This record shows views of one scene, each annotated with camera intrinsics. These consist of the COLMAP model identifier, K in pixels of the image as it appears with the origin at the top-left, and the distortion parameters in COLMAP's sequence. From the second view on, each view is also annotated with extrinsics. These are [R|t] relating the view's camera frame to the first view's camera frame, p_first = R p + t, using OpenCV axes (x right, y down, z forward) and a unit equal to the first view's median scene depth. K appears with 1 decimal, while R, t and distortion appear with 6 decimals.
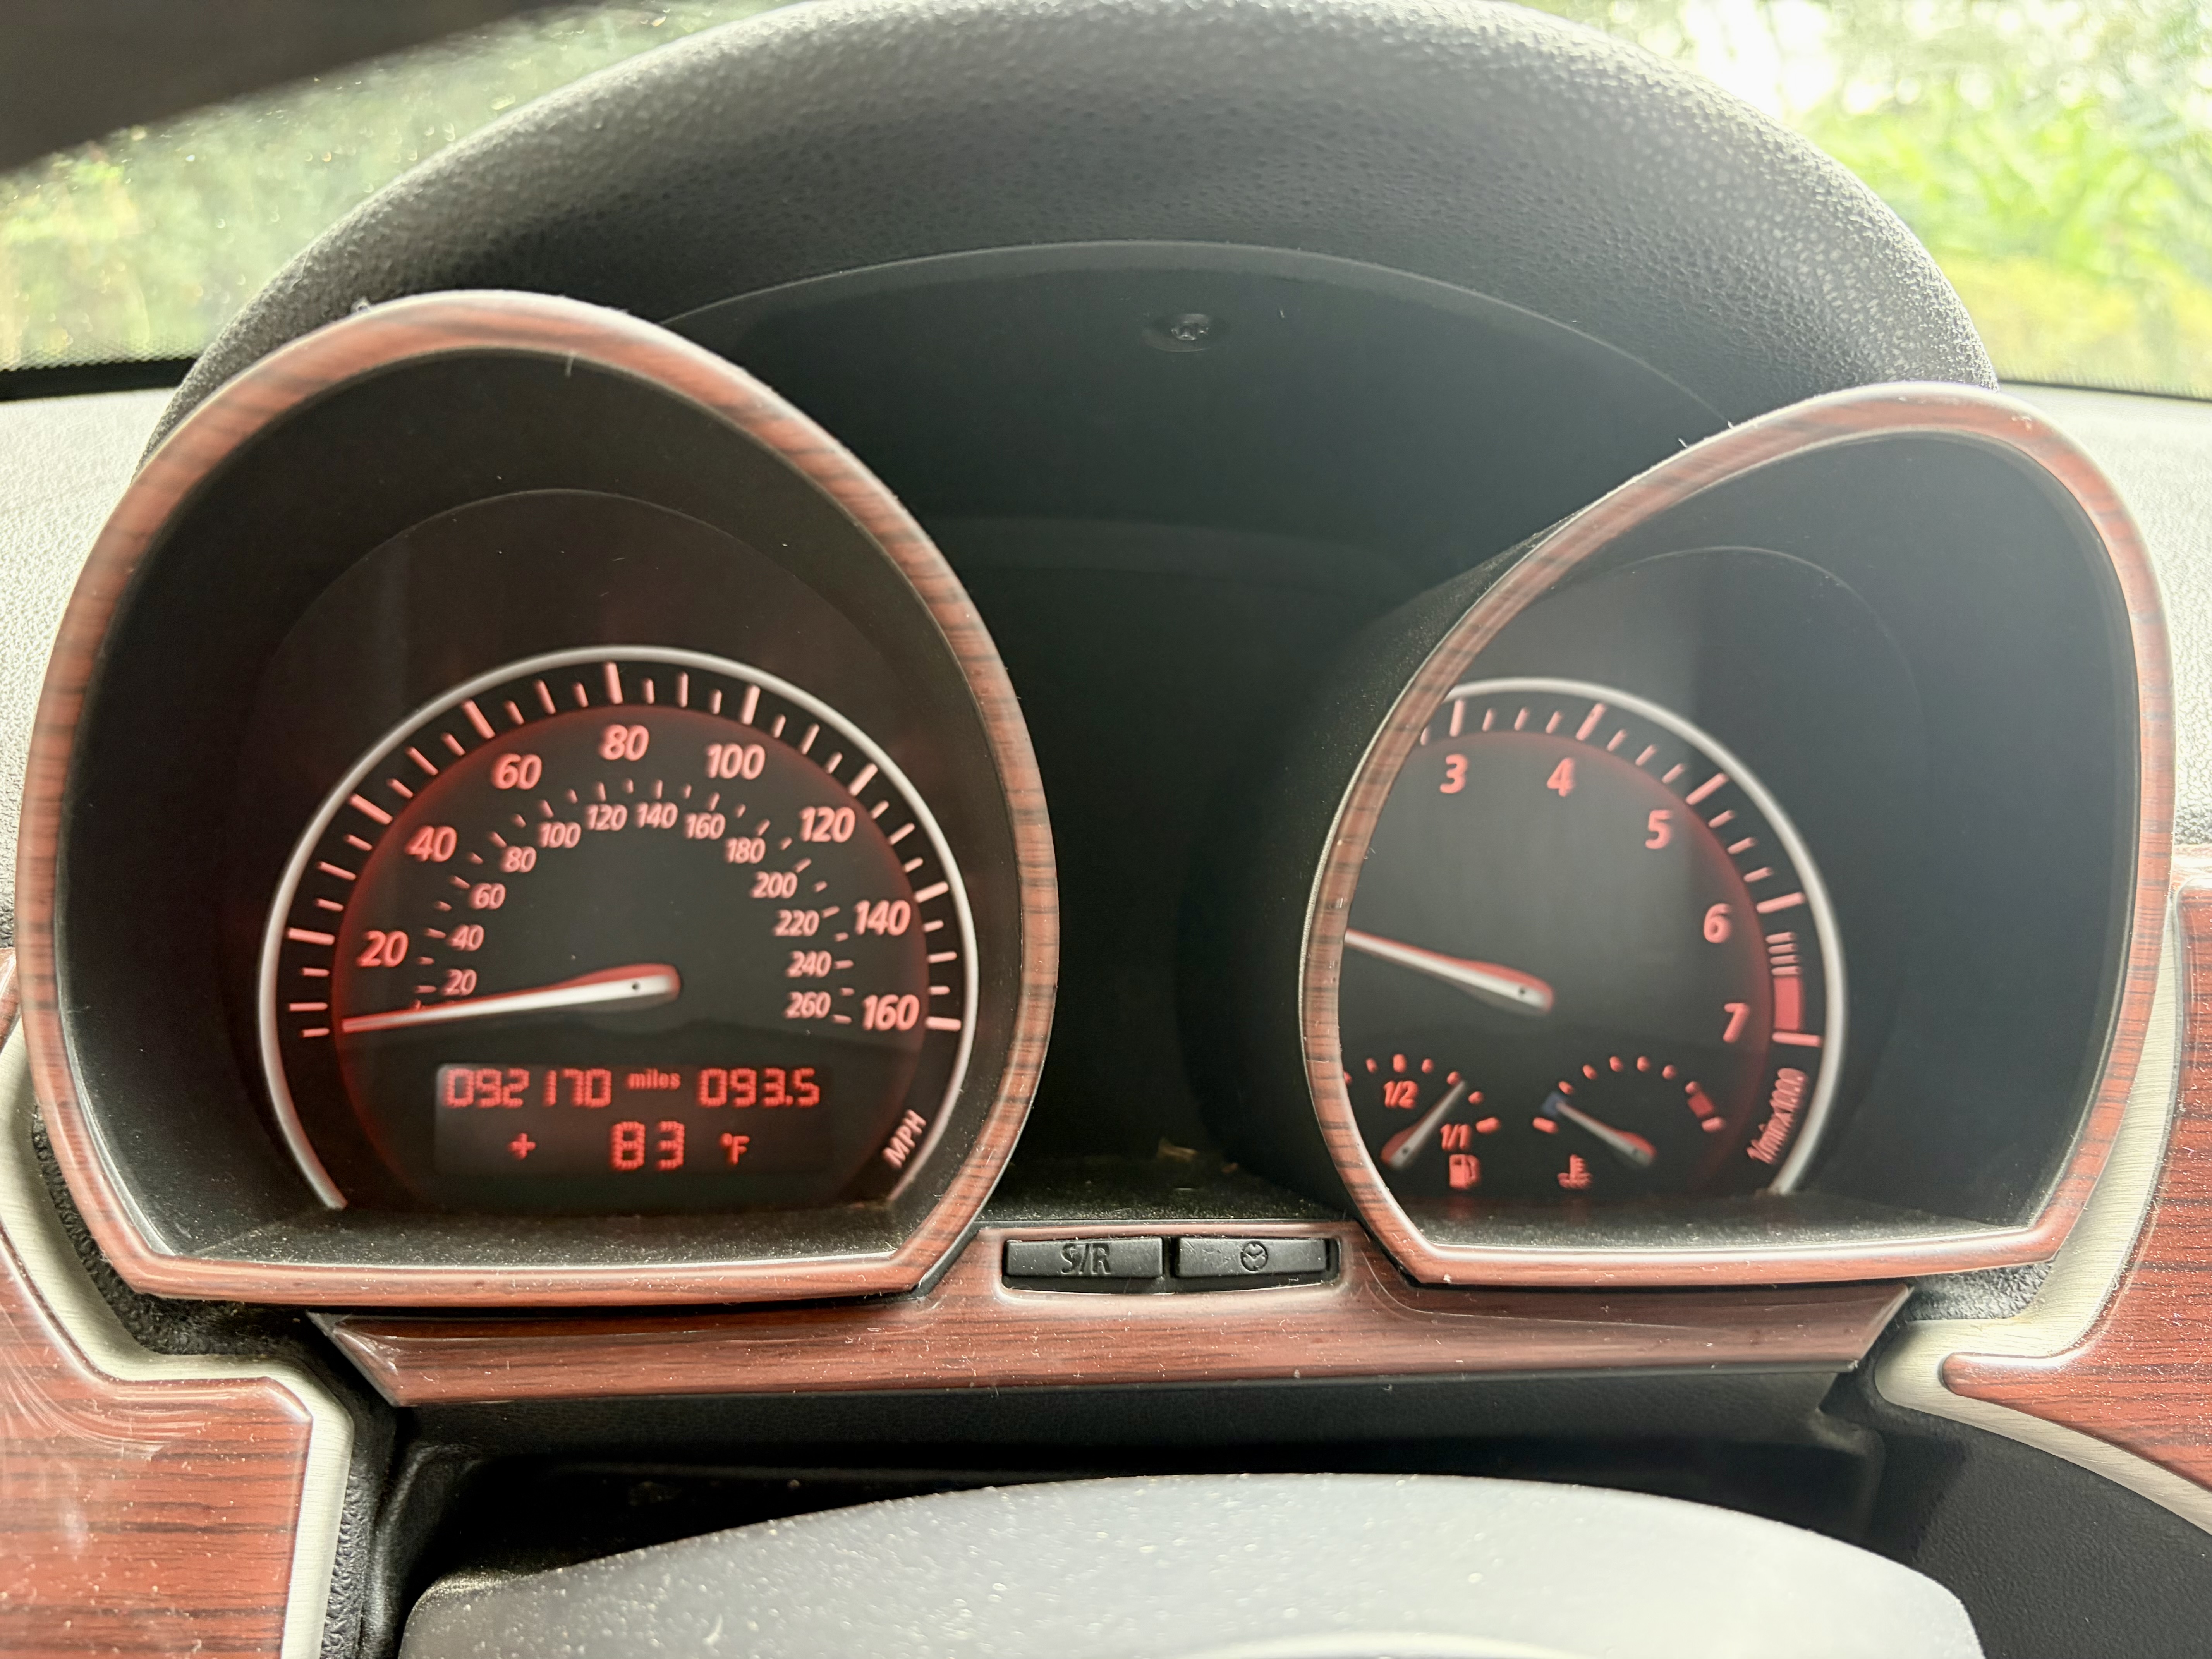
lens RADIAL K [[1637.9, 0, 1051.6], [0, 1637.9, 751.6], [0, 0, 1]] dist [0.014214, -0.037563]
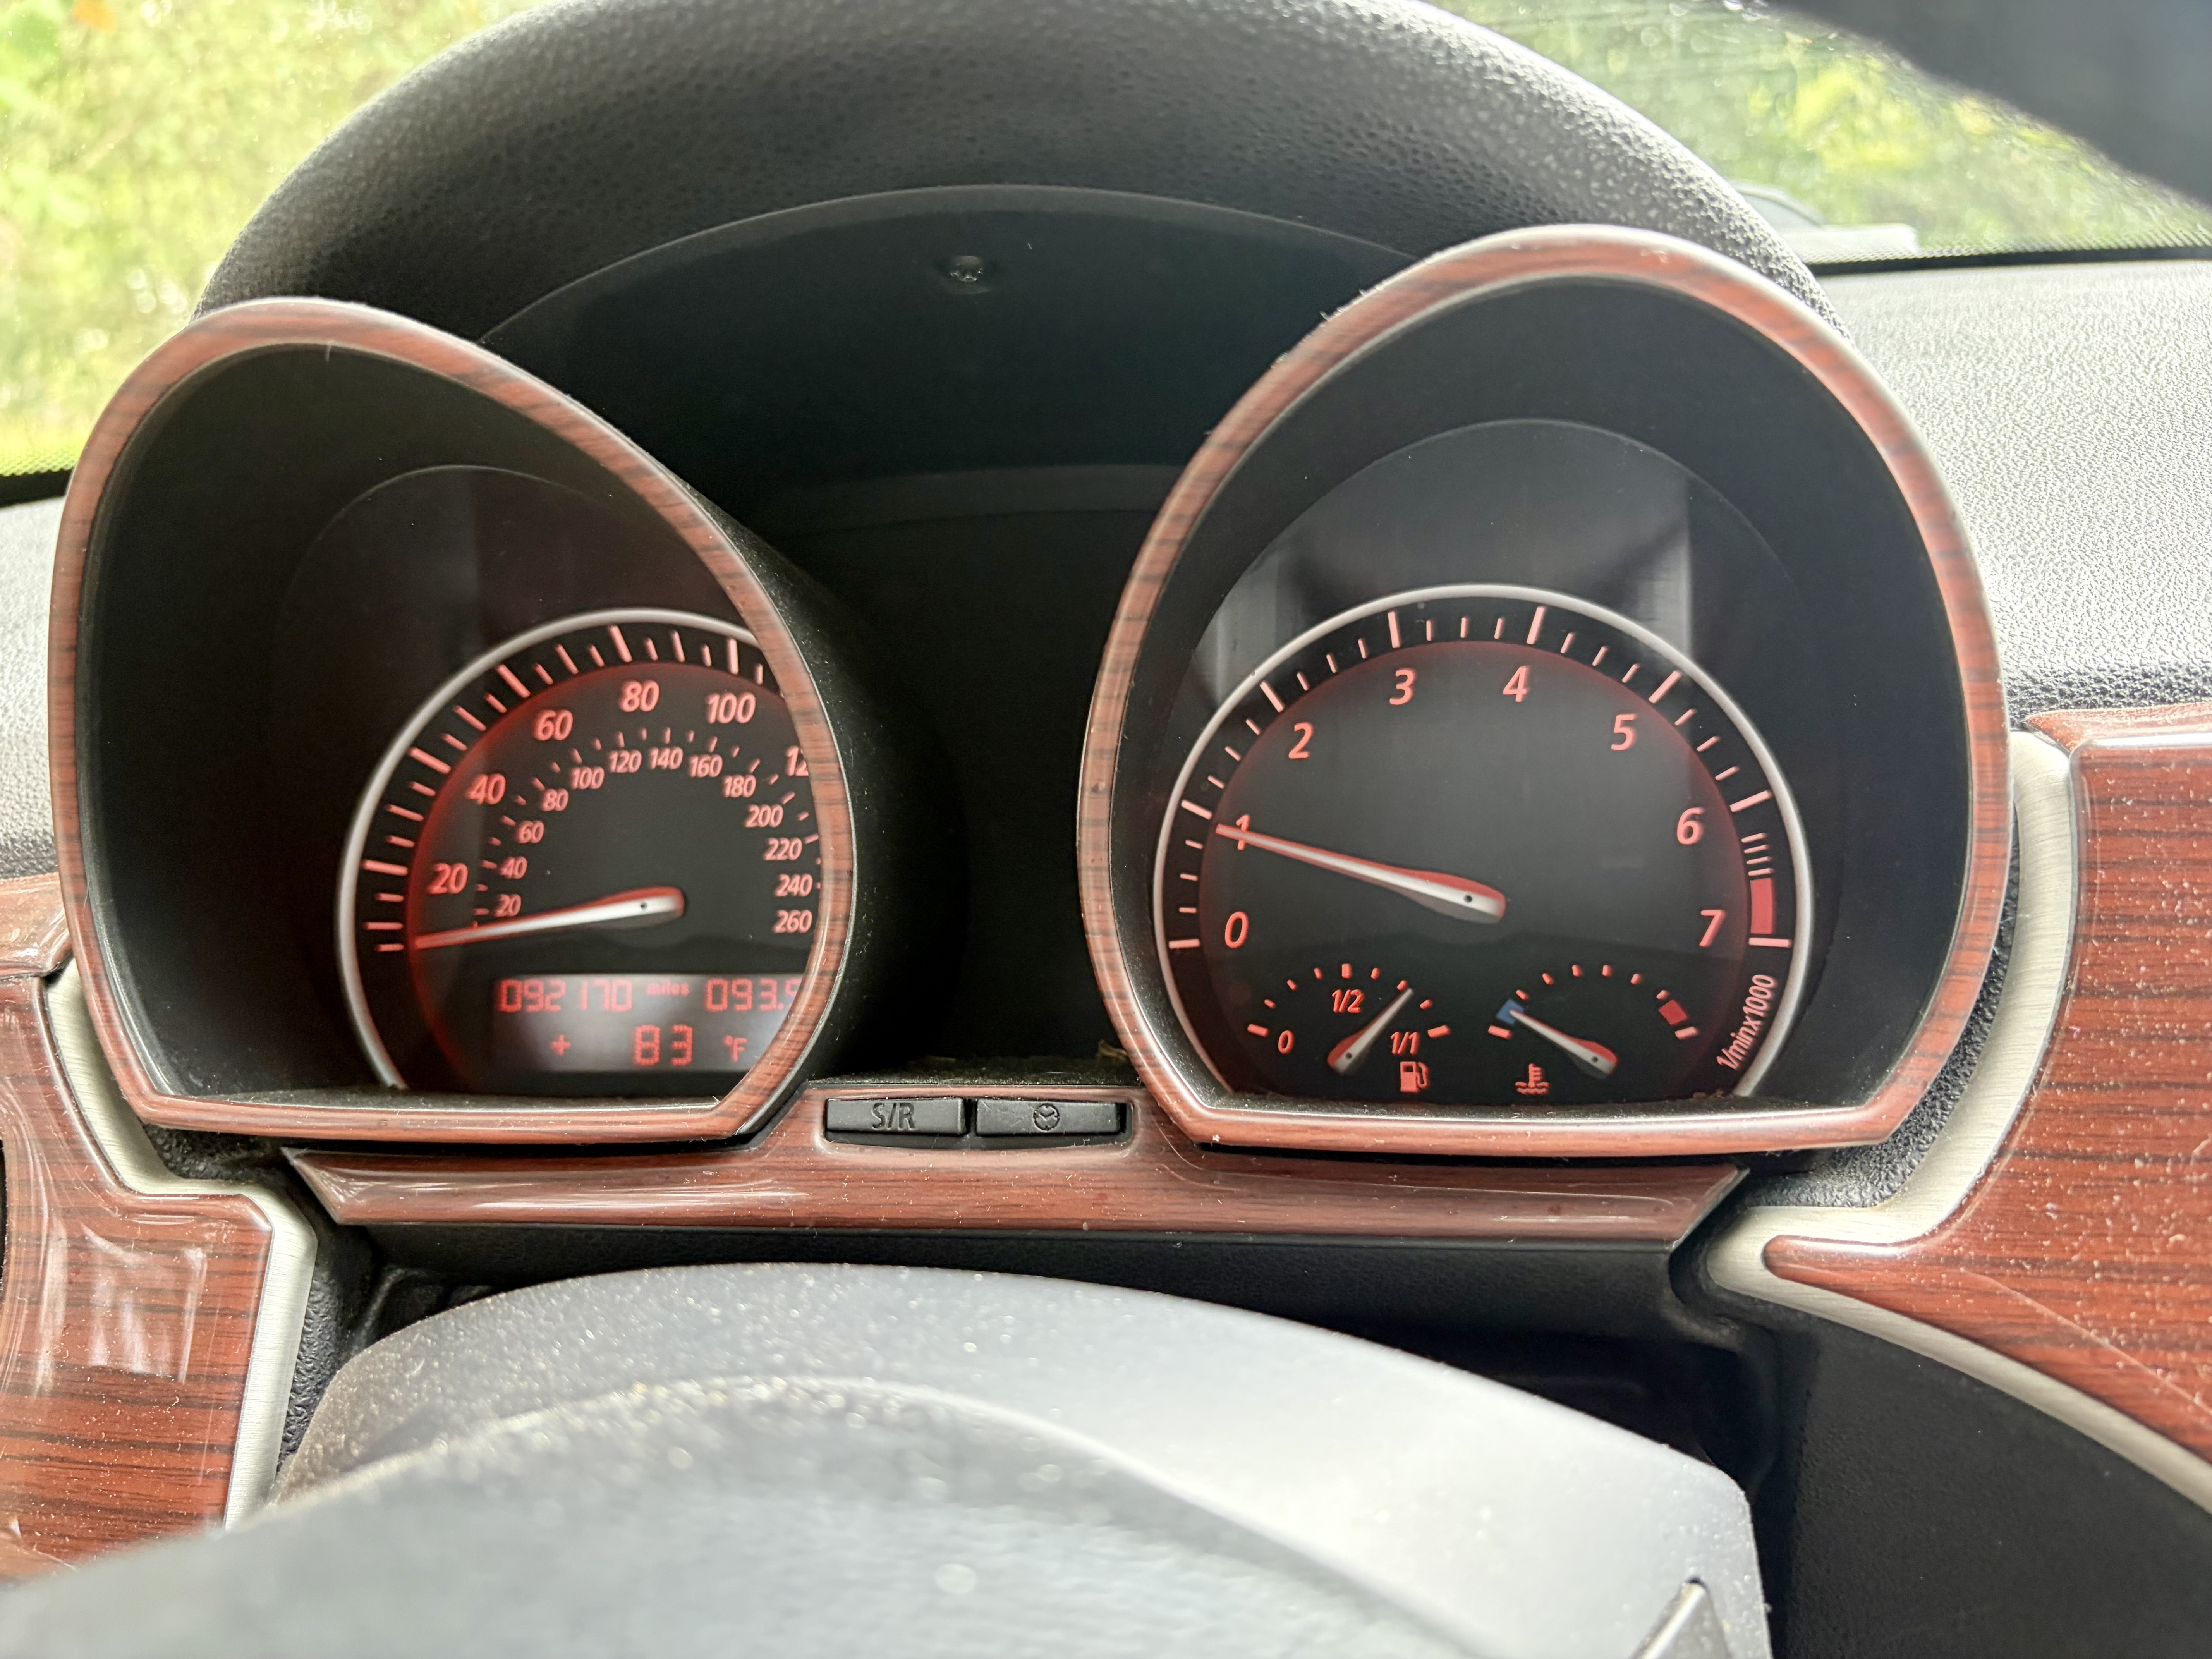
lens RADIAL K [[1637.9, 0, 1074.7], [0, 1637.9, 761.3], [0, 0, 1]] dist [0.014214, -0.037563]
pose [[0.965806, -0.043699, -0.255556, 0.402859], [0.042831, 0.999042, -0.008963, 0.078691], [0.255703, -0.002290, 0.966753, -0.036519]]
